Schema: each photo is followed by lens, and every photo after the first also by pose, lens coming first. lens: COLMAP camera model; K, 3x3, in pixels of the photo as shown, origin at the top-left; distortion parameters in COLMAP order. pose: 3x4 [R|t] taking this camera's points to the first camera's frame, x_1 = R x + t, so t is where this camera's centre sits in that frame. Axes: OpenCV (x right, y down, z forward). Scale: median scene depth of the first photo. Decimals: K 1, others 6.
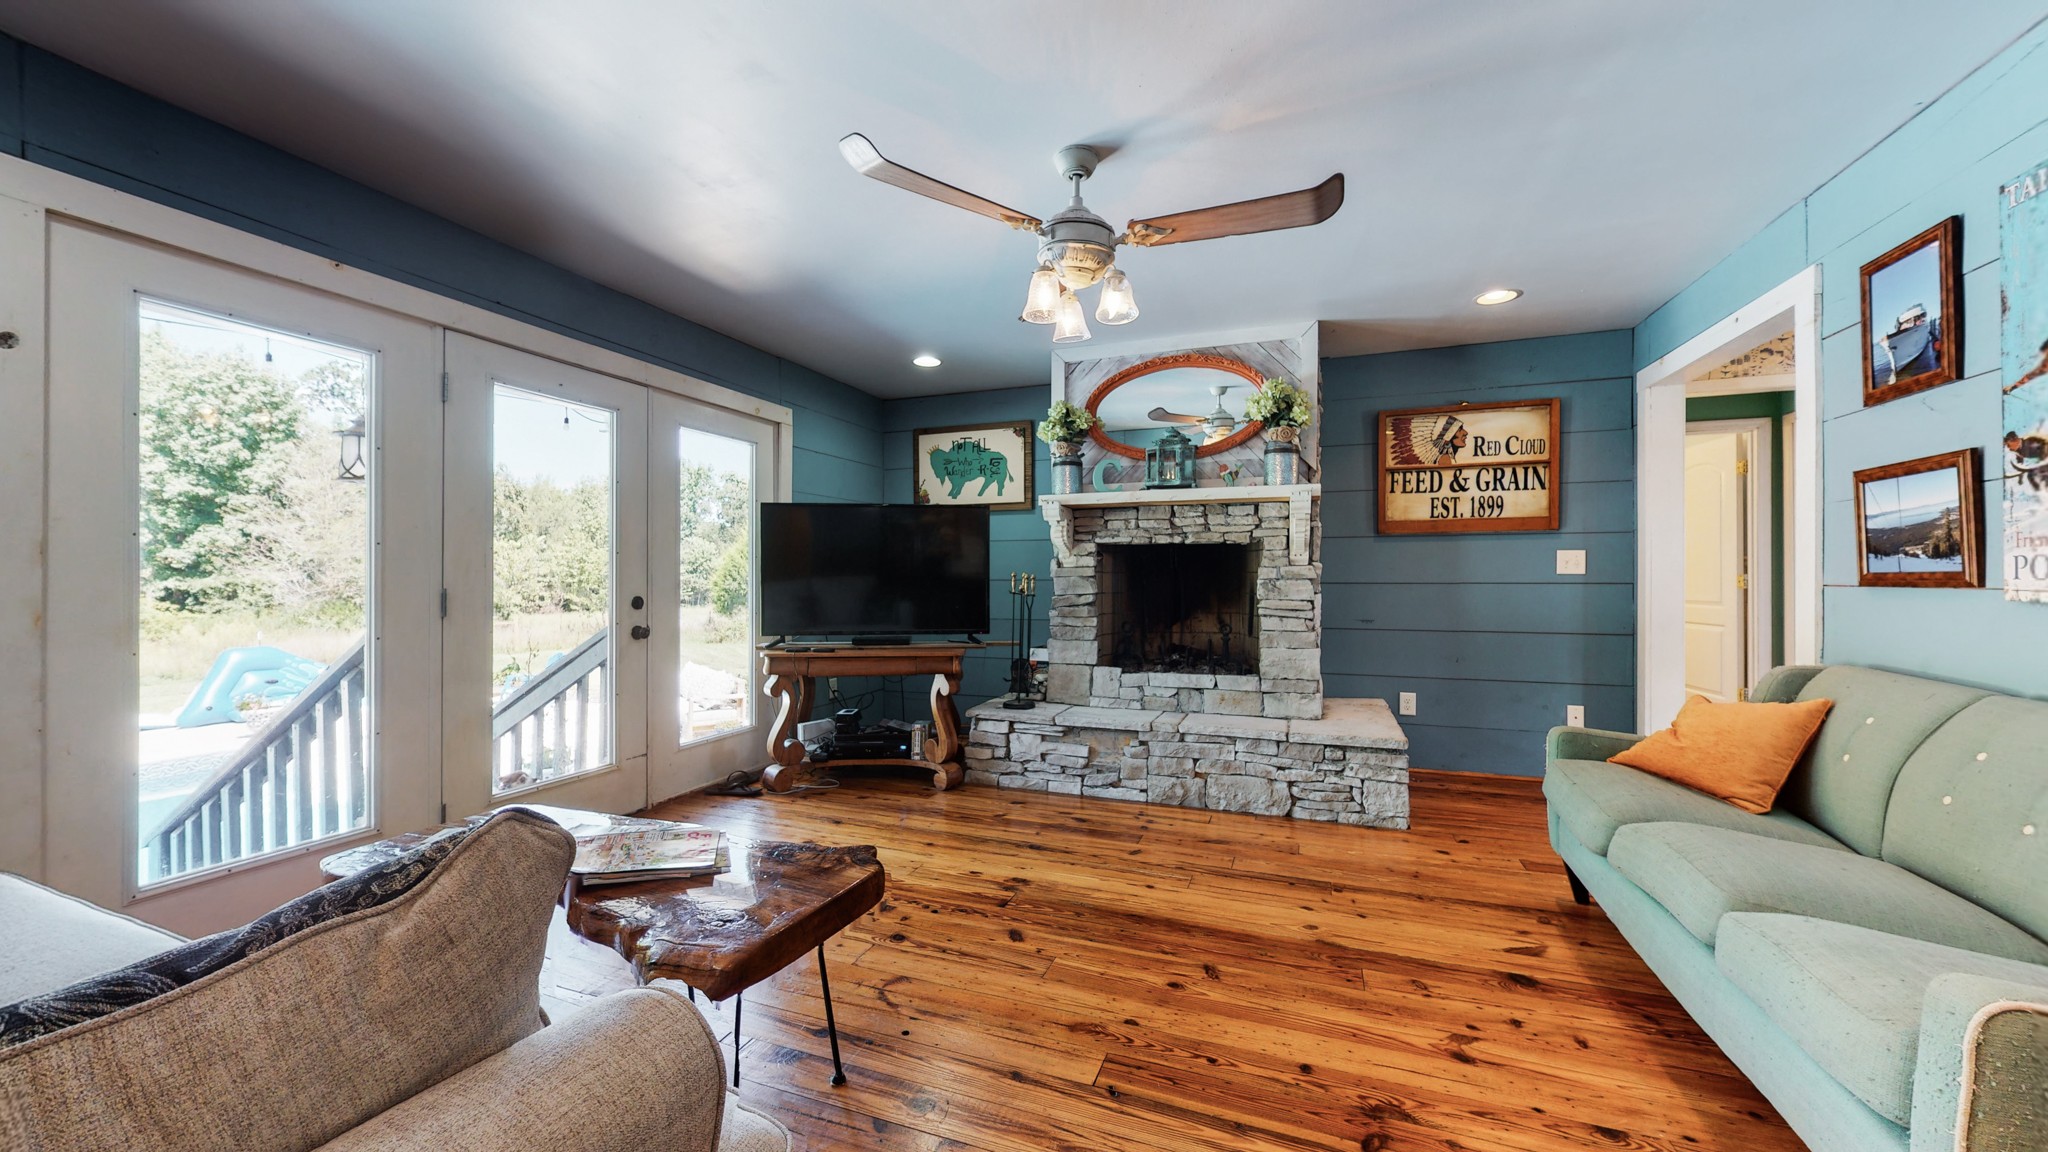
lens RADIAL K [[749.4, 0, 1022.7], [0, 749.4, 578.8], [0, 0, 1]] dist [-0.000897, -0.000039]
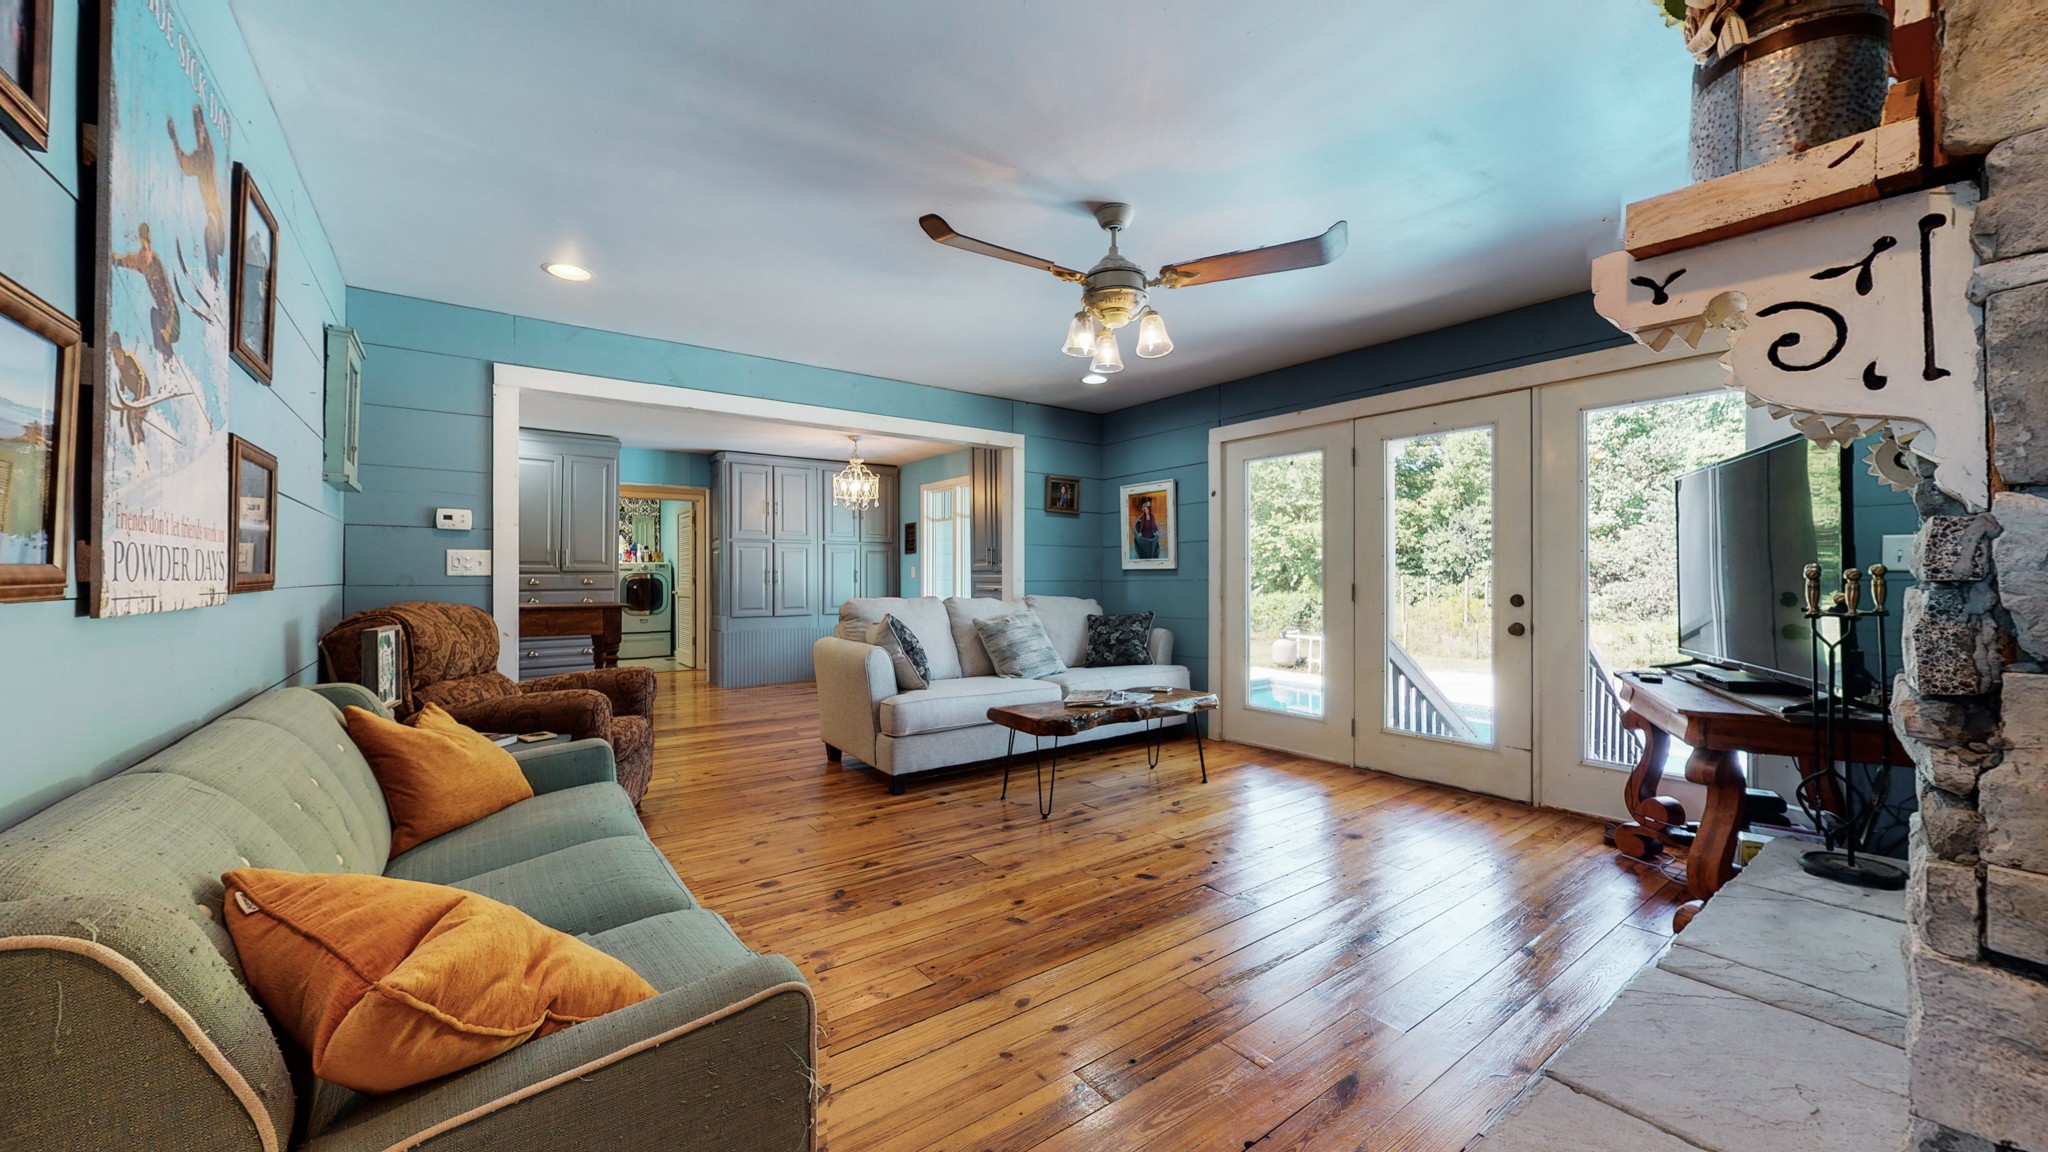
lens RADIAL K [[749.4, 0, 1022.7], [0, 749.4, 578.8], [0, 0, 1]] dist [-0.000897, -0.000039]
pose [[-0.540912, 0.001334, -0.841078, 1.296696], [0.001185, 0.999999, 0.000824, 0.000801], [0.841078, -0.000551, -0.540913, 1.744711]]
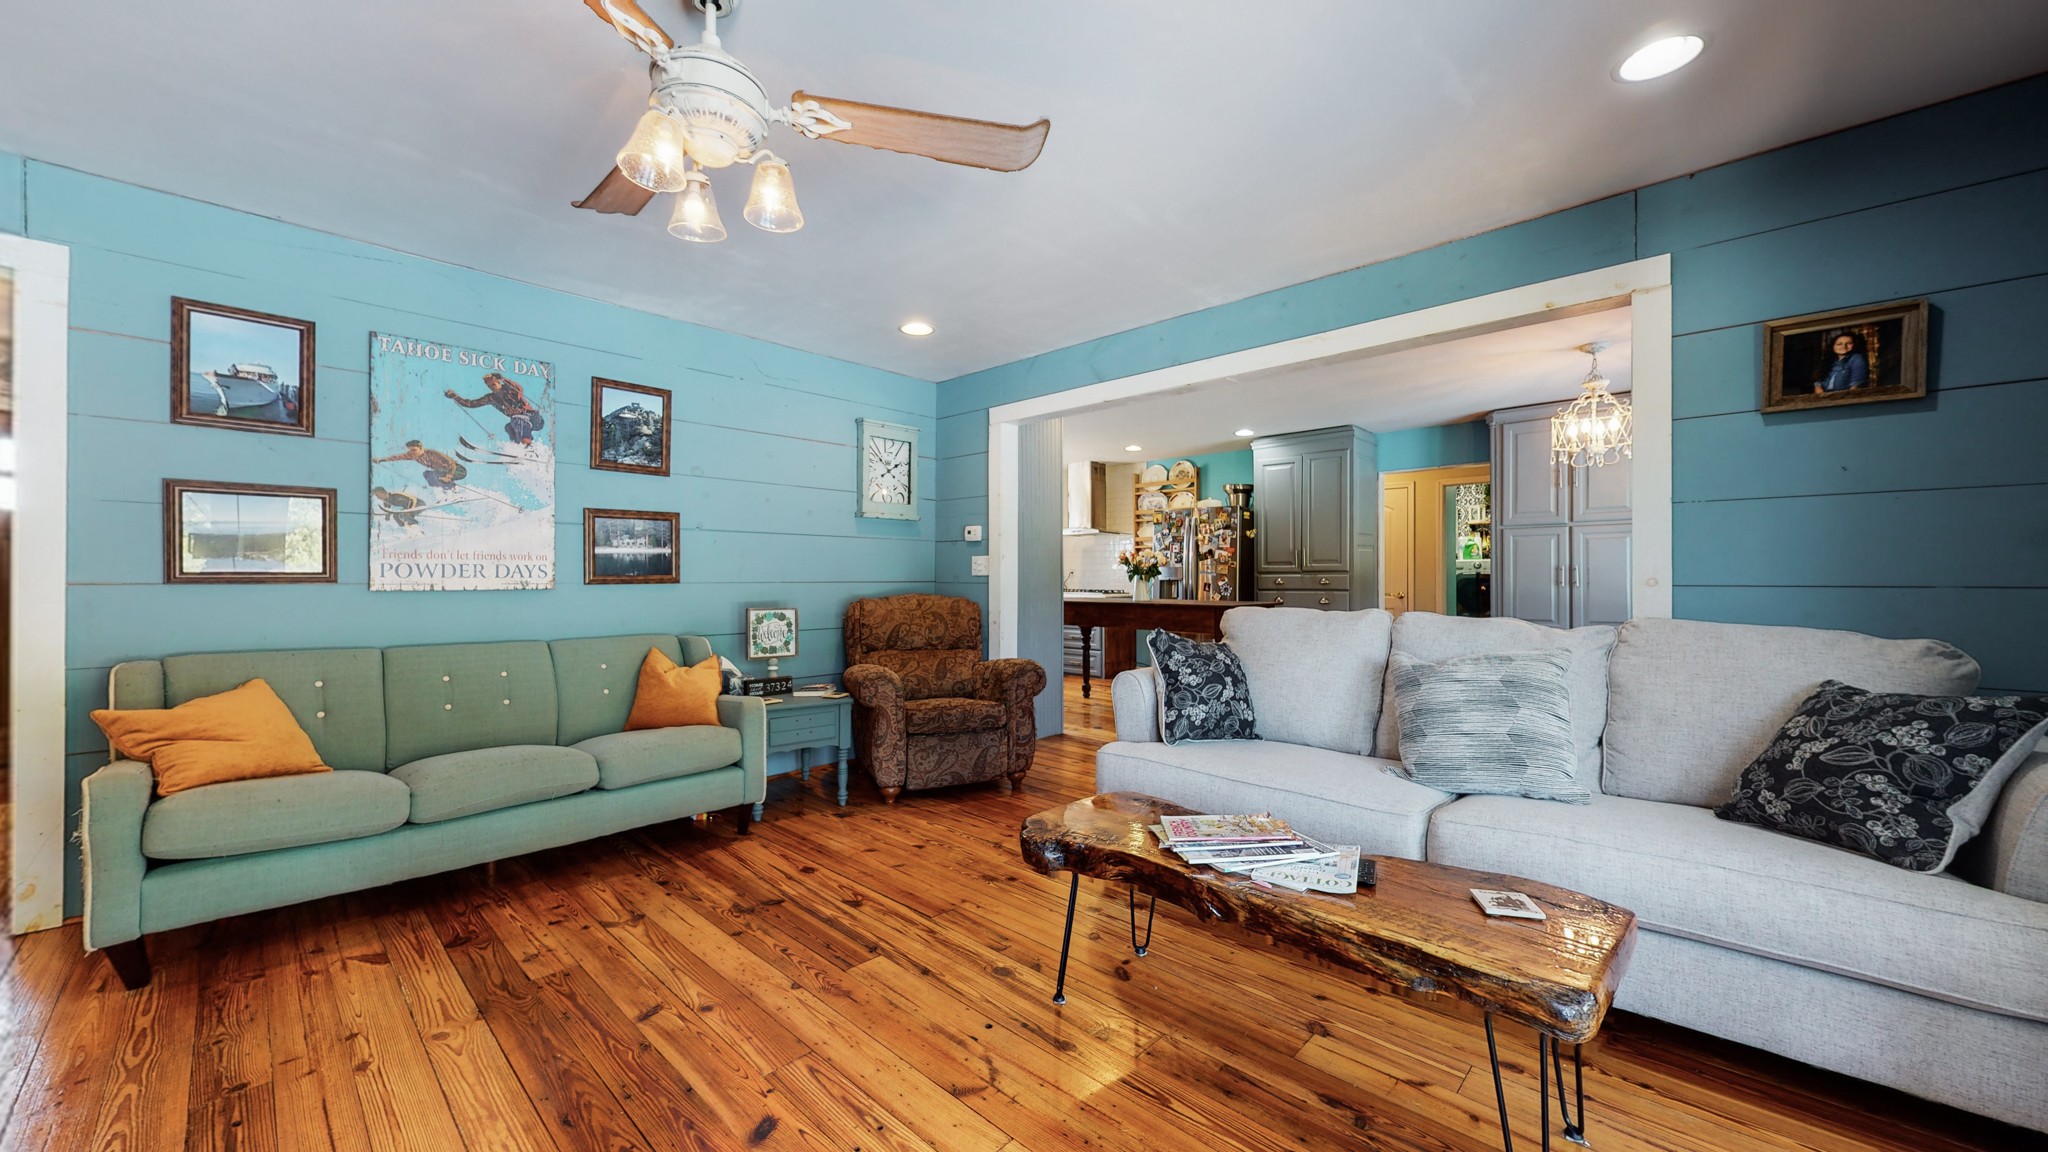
lens RADIAL K [[749.4, 0, 1022.7], [0, 749.4, 578.8], [0, 0, 1]] dist [-0.000897, -0.000039]
pose [[-0.922640, -0.000758, 0.385661, -0.546542], [-0.000468, 1.000000, 0.000847, 0.000998], [-0.385661, 0.000601, -0.922640, 1.778541]]
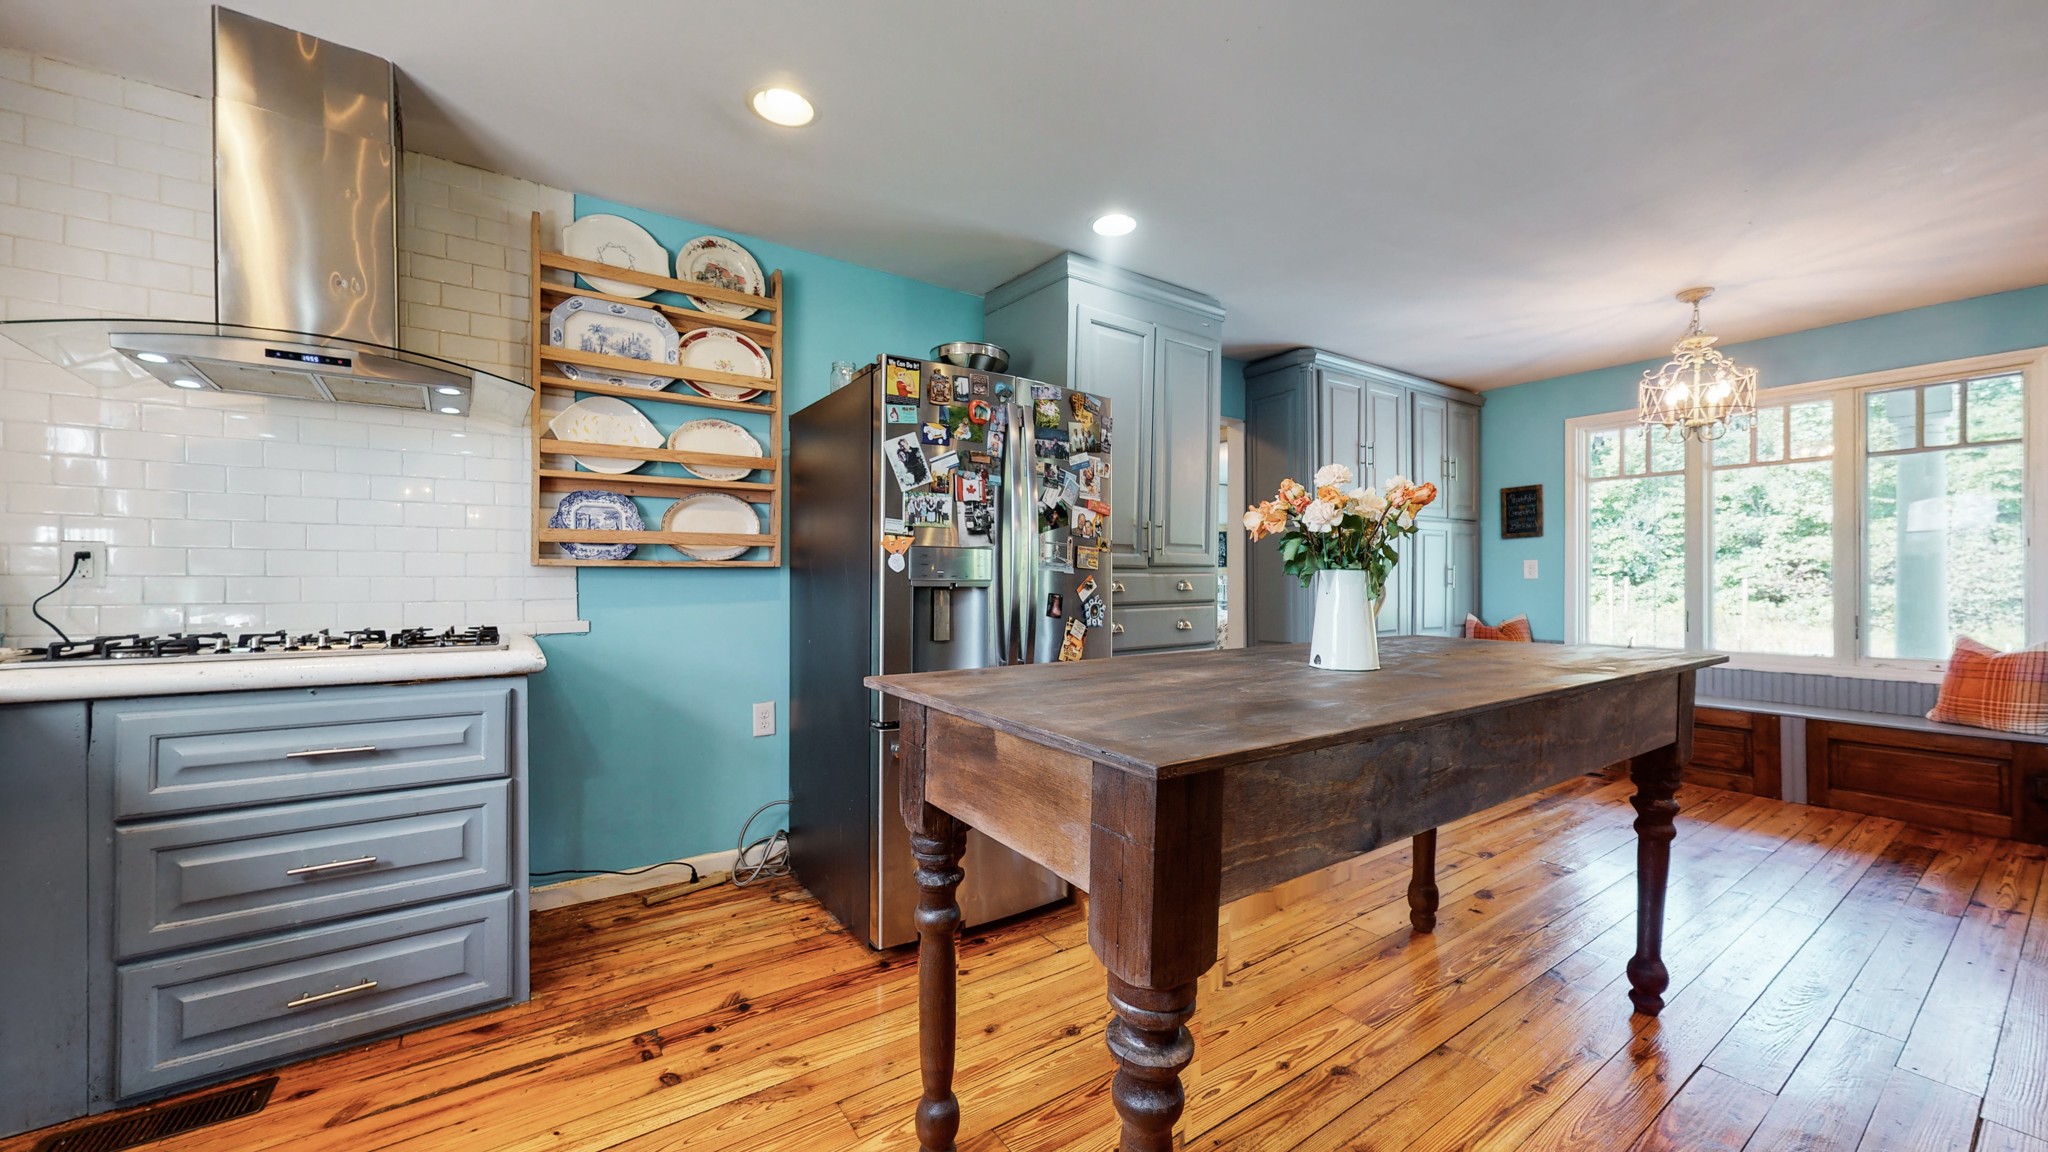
lens RADIAL K [[749.4, 0, 1022.7], [0, 749.4, 578.8], [0, 0, 1]] dist [-0.000897, -0.000039]
pose [[-0.571898, 0.000399, -0.820325, 1.048593], [-0.000527, 0.999999, 0.000854, -0.005516], [0.820325, 0.000921, -0.571898, -1.069642]]
